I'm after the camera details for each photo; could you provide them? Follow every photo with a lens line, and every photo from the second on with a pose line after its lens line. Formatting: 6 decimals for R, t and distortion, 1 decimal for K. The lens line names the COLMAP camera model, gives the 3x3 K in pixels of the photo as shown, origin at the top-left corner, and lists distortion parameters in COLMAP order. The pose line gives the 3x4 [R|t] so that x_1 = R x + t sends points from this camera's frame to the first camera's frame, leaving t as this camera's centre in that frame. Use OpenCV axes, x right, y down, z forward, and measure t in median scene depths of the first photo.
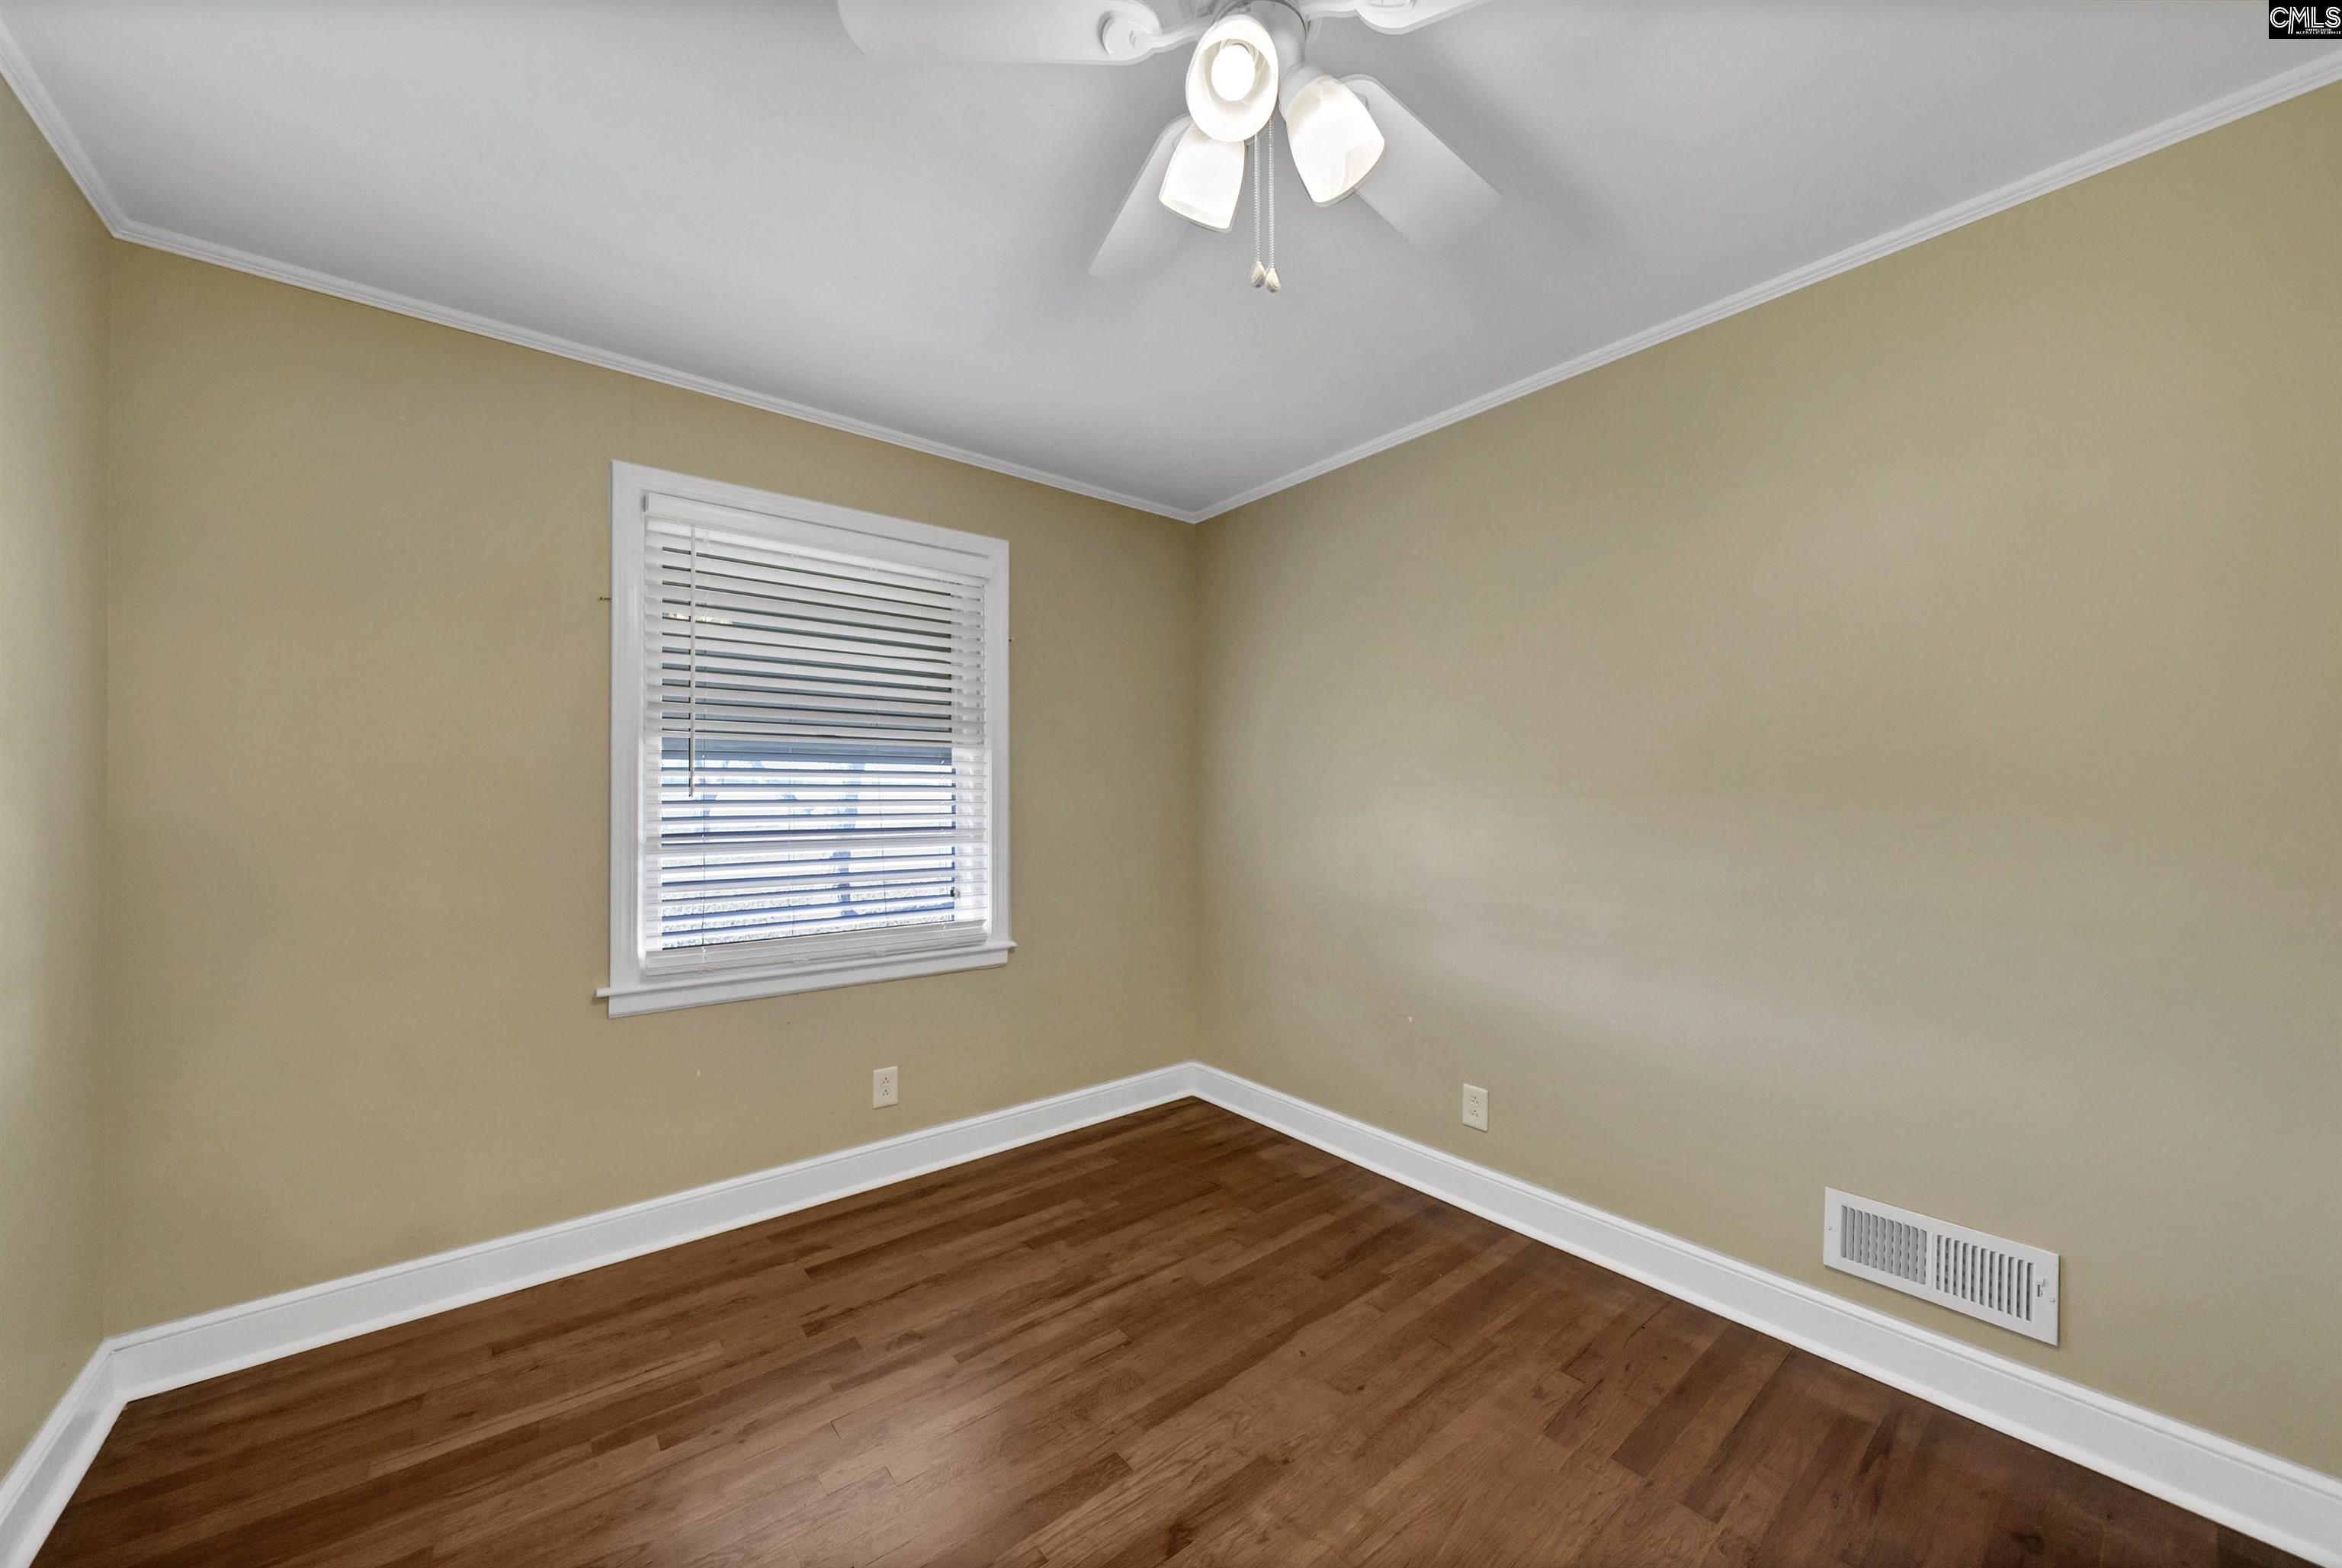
lens RADIAL K [[831.6, 0, 1181.4], [0, 831.6, 792.9], [0, 0, 1]] dist [-0.003625, -0.000298]
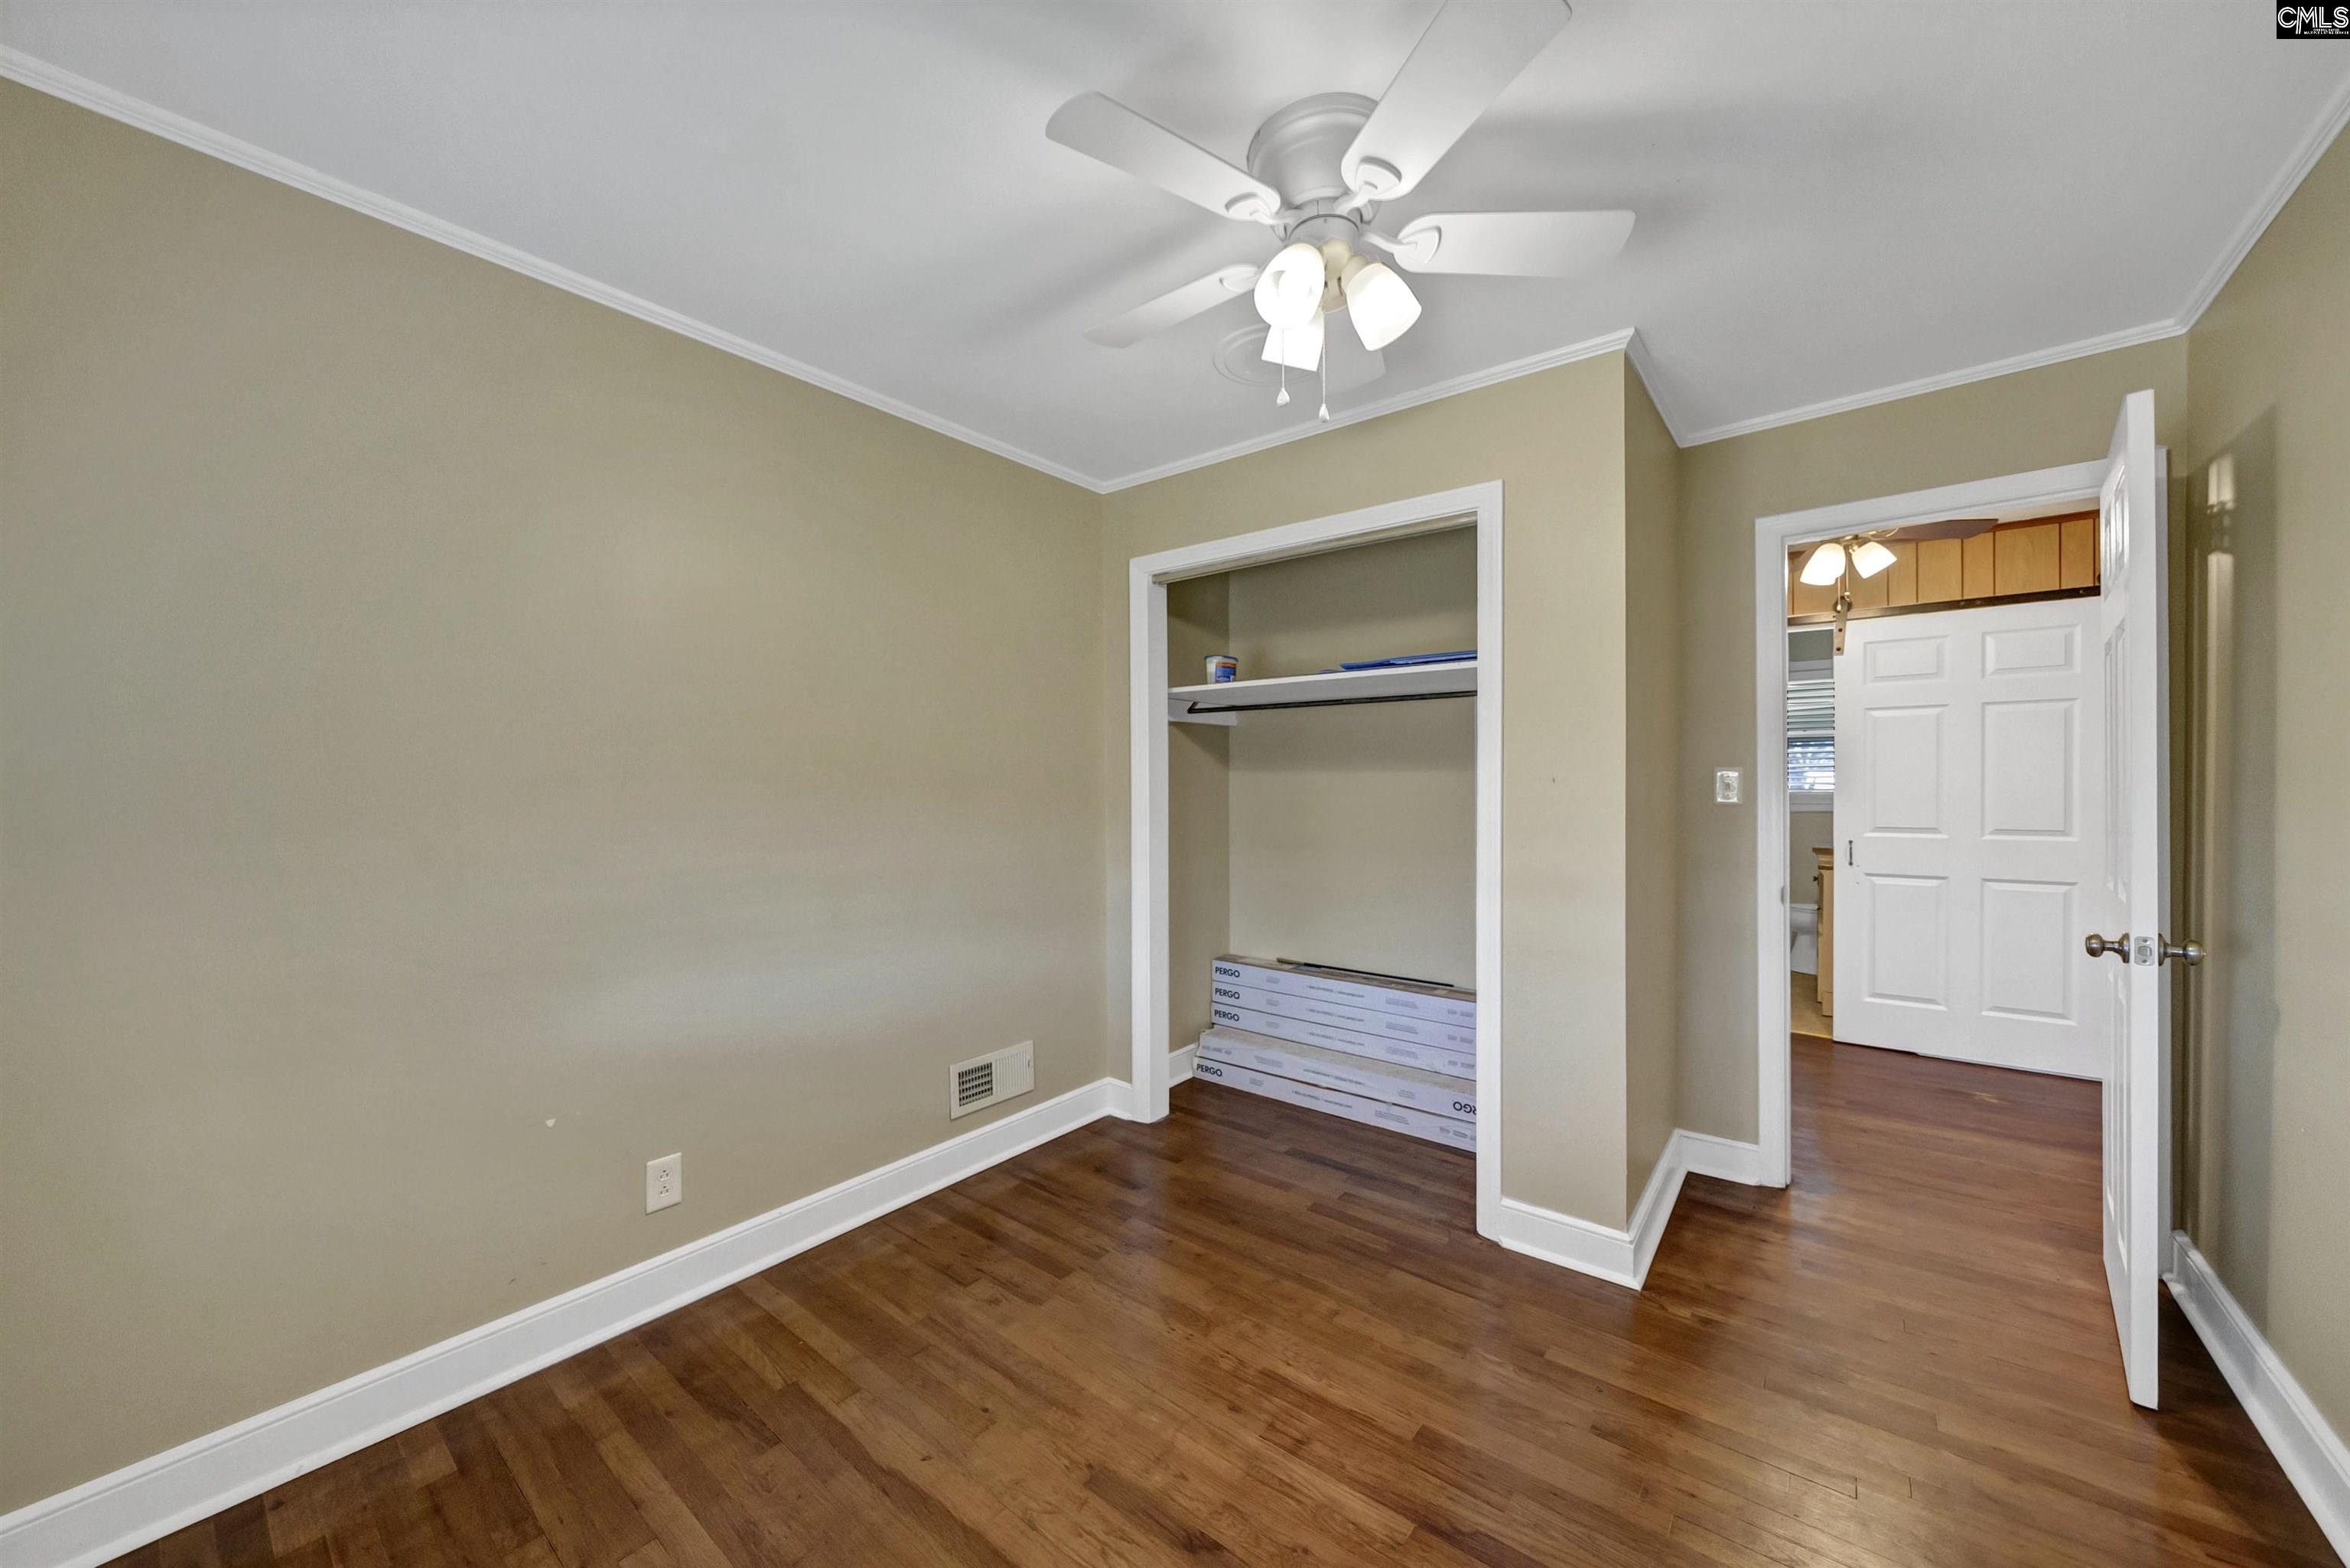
lens RADIAL K [[834.5, 0, 1161.9], [0, 834.5, 789.3], [0, 0, 1]] dist [-0.003625, -0.000298]
pose [[-0.179722, -0.004138, 0.983709, -0.755076], [0.000785, 0.999990, 0.004349, -0.013579], [-0.983717, 0.001554, -0.179717, 0.943396]]
